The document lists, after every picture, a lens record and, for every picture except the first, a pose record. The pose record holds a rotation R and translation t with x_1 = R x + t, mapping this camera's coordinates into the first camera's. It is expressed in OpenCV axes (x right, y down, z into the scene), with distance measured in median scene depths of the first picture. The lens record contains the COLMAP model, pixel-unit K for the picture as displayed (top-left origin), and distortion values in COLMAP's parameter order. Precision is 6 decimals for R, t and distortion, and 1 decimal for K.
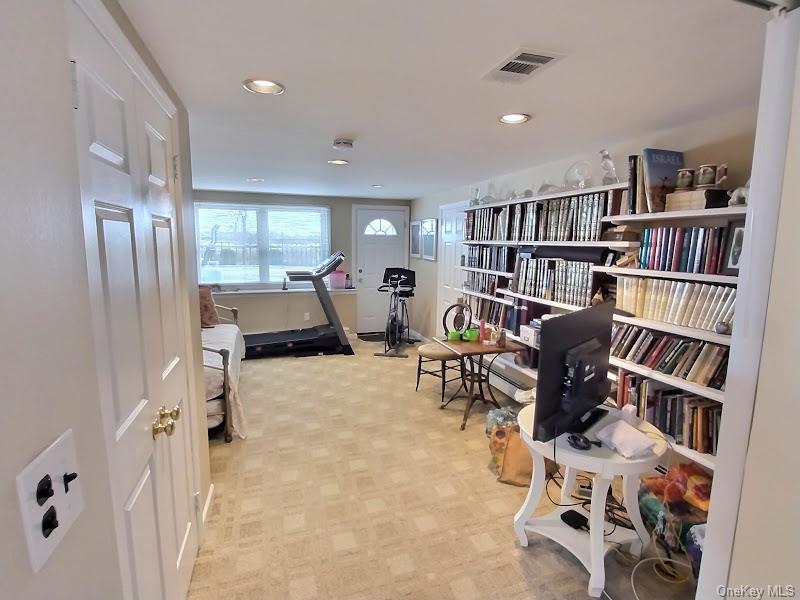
lens RADIAL K [[411.6, 0, 408.1], [0, 411.6, 301.0], [0, 0, 1]] dist [0.001298, -0.002150]
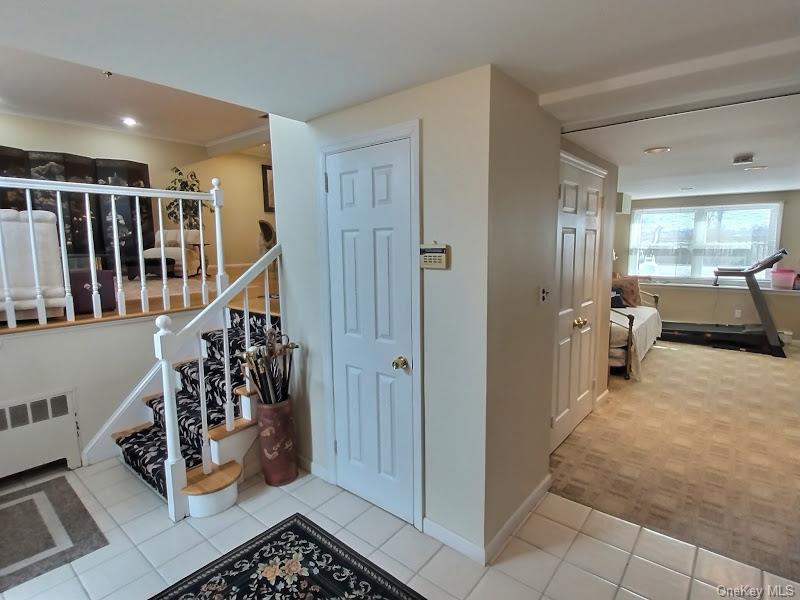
lens RADIAL K [[411.6, 0, 406.5], [0, 411.6, 297.6], [0, 0, 1]] dist [0.001298, -0.002150]
pose [[0.523699, 0.090489, -0.847084, 0.304378], [-0.099869, 0.994008, 0.044441, 0.058761], [0.846029, 0.061324, 0.529598, -0.374045]]
